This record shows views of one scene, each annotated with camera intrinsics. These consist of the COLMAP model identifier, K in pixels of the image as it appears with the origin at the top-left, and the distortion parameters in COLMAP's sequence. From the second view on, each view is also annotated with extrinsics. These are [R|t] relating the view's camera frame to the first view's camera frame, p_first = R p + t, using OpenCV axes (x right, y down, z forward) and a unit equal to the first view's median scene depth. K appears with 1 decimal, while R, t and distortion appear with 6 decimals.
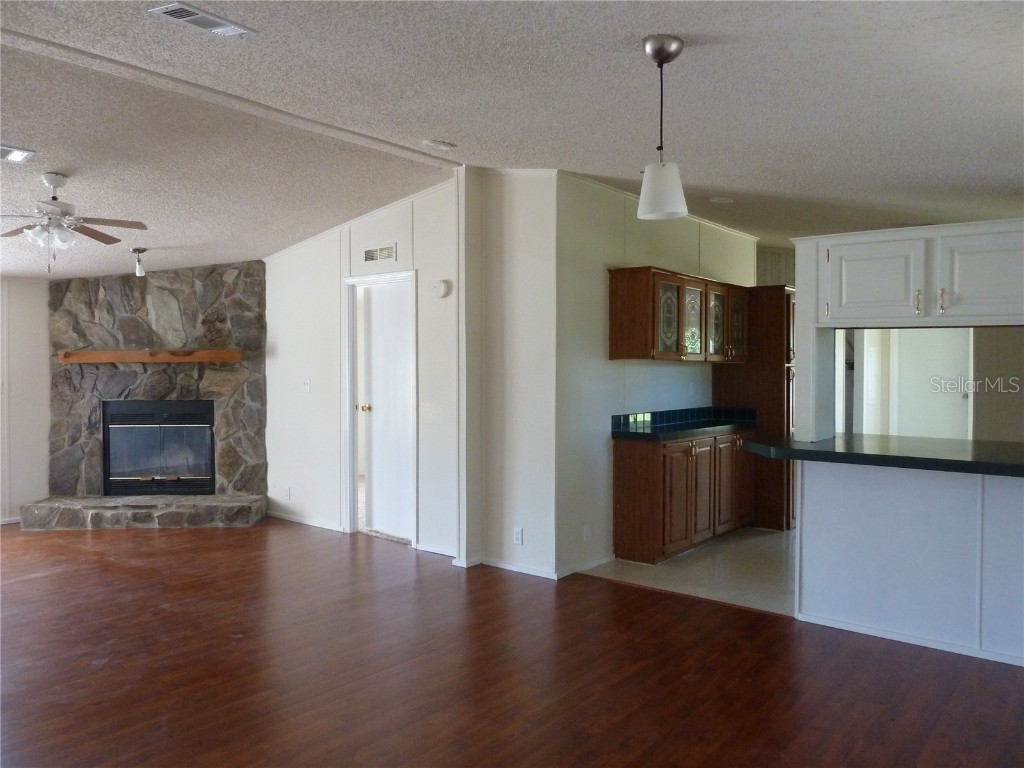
lens RADIAL K [[773.4, 0, 516.2], [0, 773.4, 377.4], [0, 0, 1]] dist [-0.032845, 0.008307]
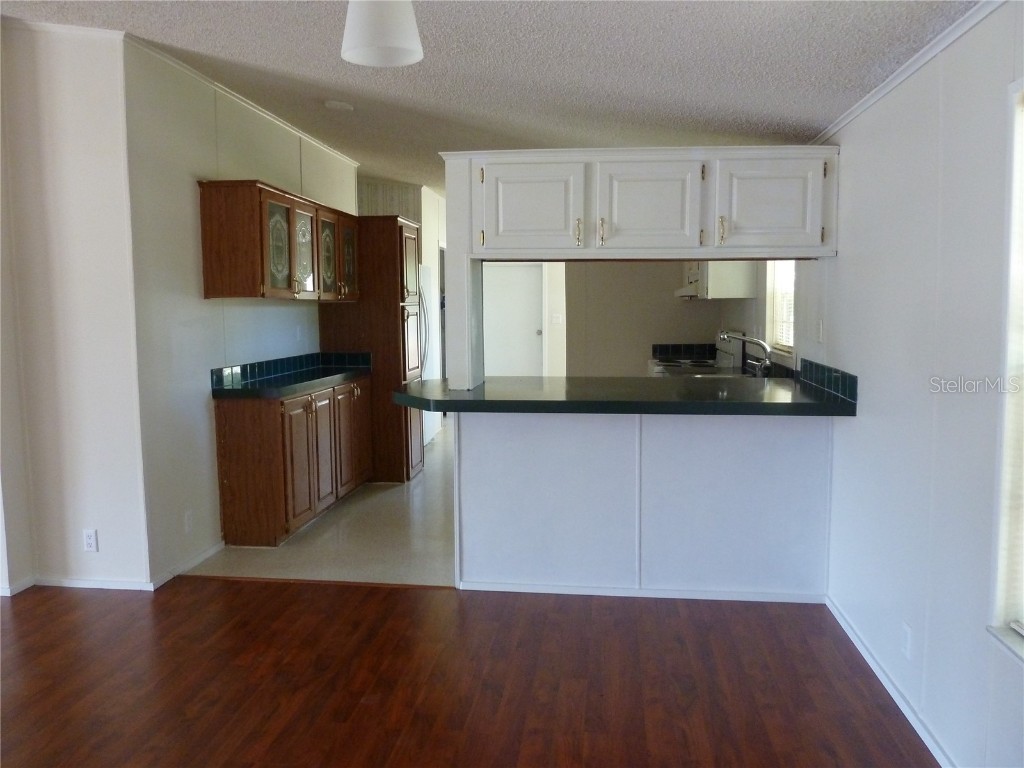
lens RADIAL K [[773.4, 0, 516.2], [0, 773.4, 377.4], [0, 0, 1]] dist [-0.032845, 0.008307]
pose [[0.848897, -0.056856, 0.525491, -0.025785], [0.017841, 0.996713, 0.079018, 0.000889], [-0.528256, -0.057703, 0.847122, 0.170951]]
